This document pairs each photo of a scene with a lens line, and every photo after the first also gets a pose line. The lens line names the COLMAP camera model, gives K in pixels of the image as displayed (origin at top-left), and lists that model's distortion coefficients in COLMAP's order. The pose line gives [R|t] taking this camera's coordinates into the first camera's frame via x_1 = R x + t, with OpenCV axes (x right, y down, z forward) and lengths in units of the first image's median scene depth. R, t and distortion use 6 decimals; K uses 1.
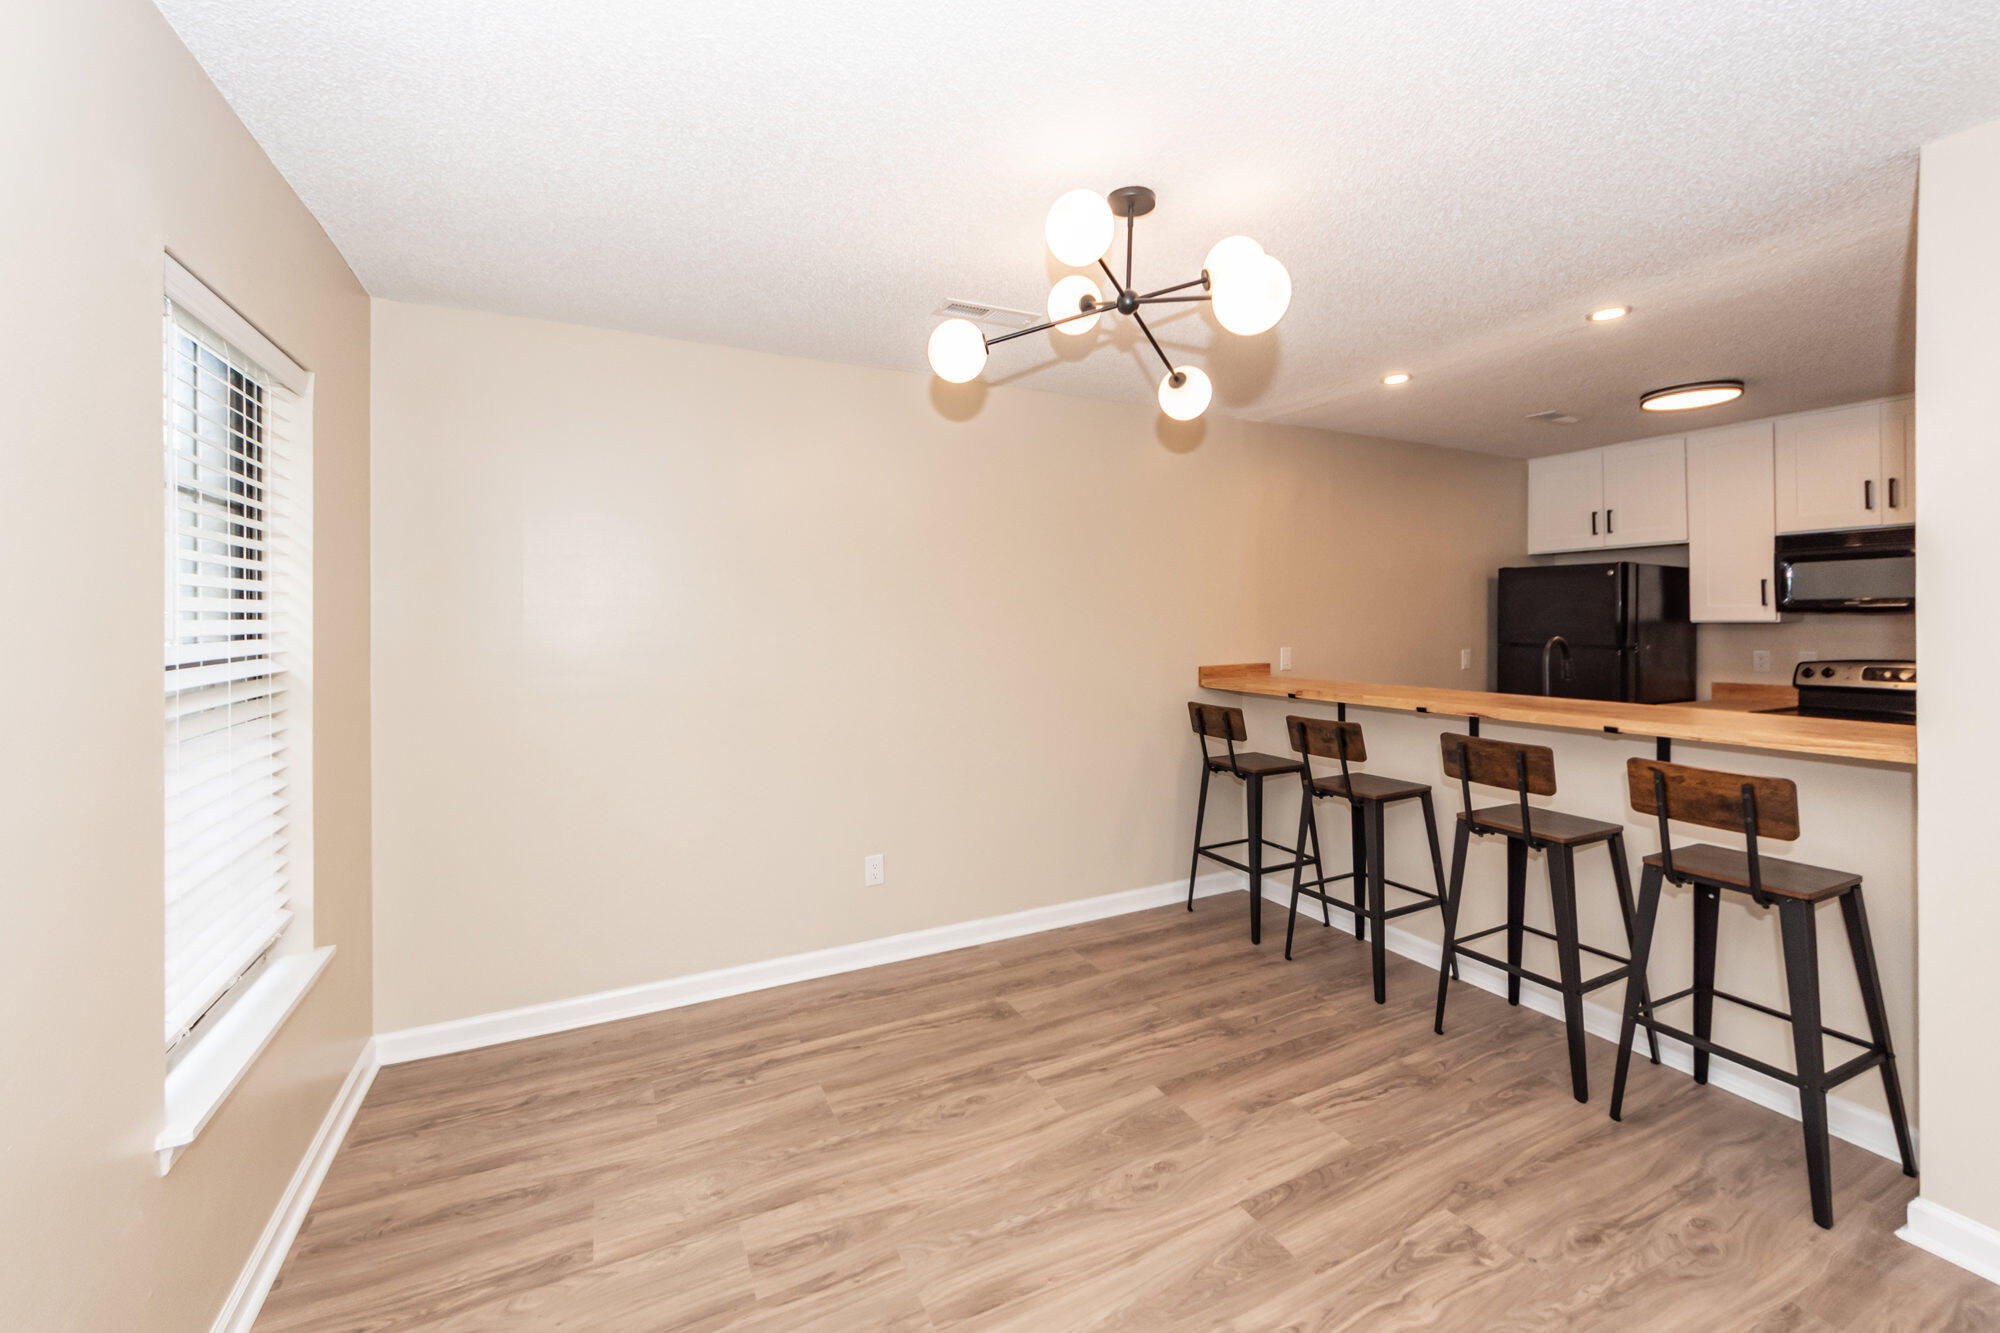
lens RADIAL K [[773.7, 0, 992.5], [0, 773.7, 625.5], [0, 0, 1]] dist [0.002590, -0.002511]
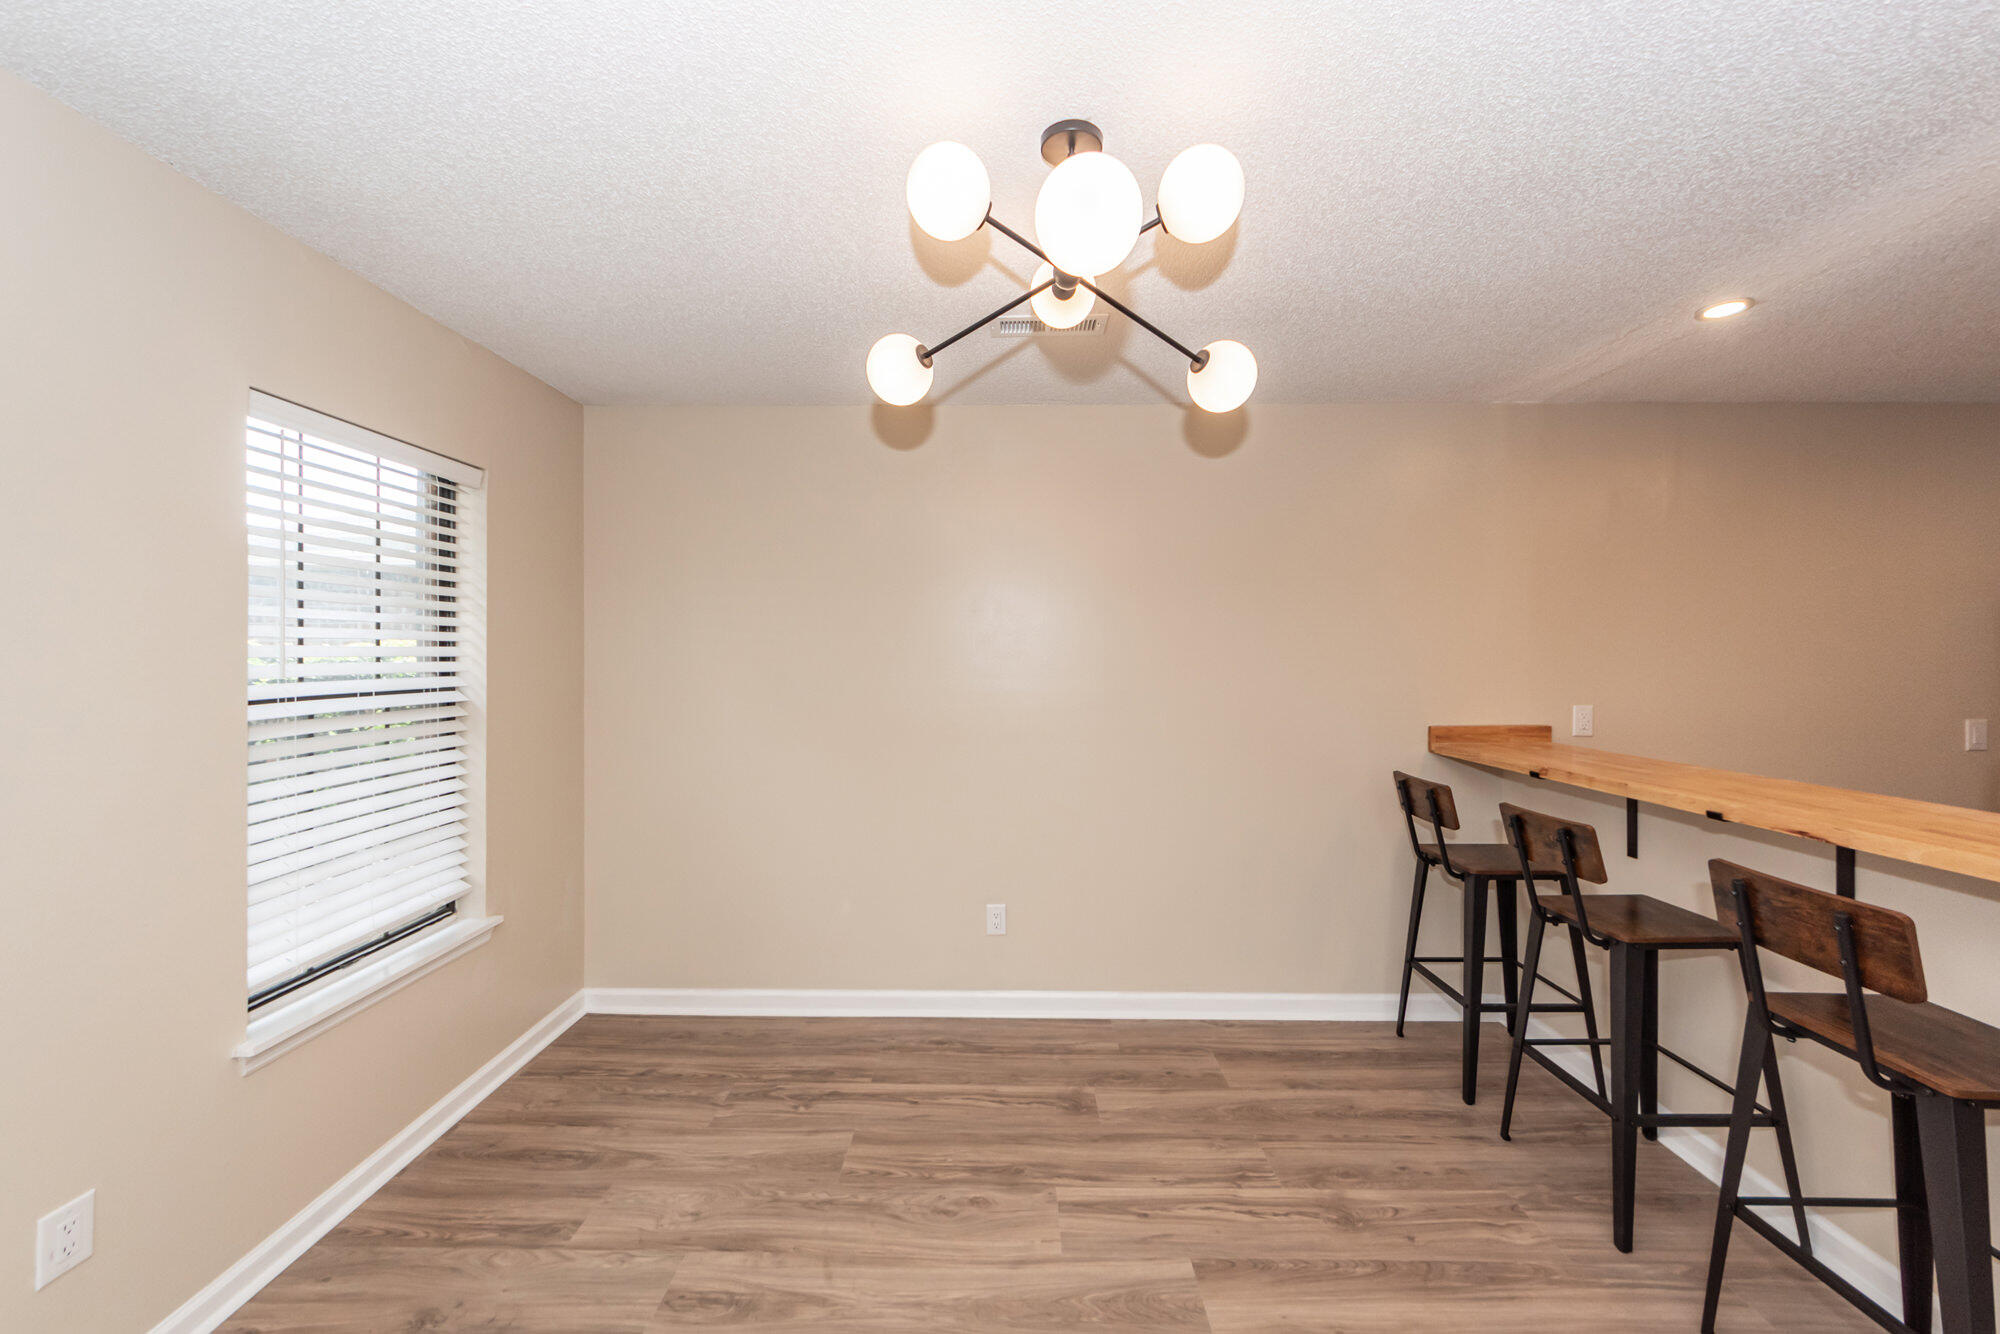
lens RADIAL K [[735.7, 0, 1006.8], [0, 735.7, 658.5], [0, 0, 1]] dist [-0.002218, -0.000679]
pose [[0.893643, 0.009260, -0.448683, 0.305740], [-0.010444, 0.999945, -0.000164, -0.014623], [0.448657, 0.004833, 0.893691, 0.198764]]
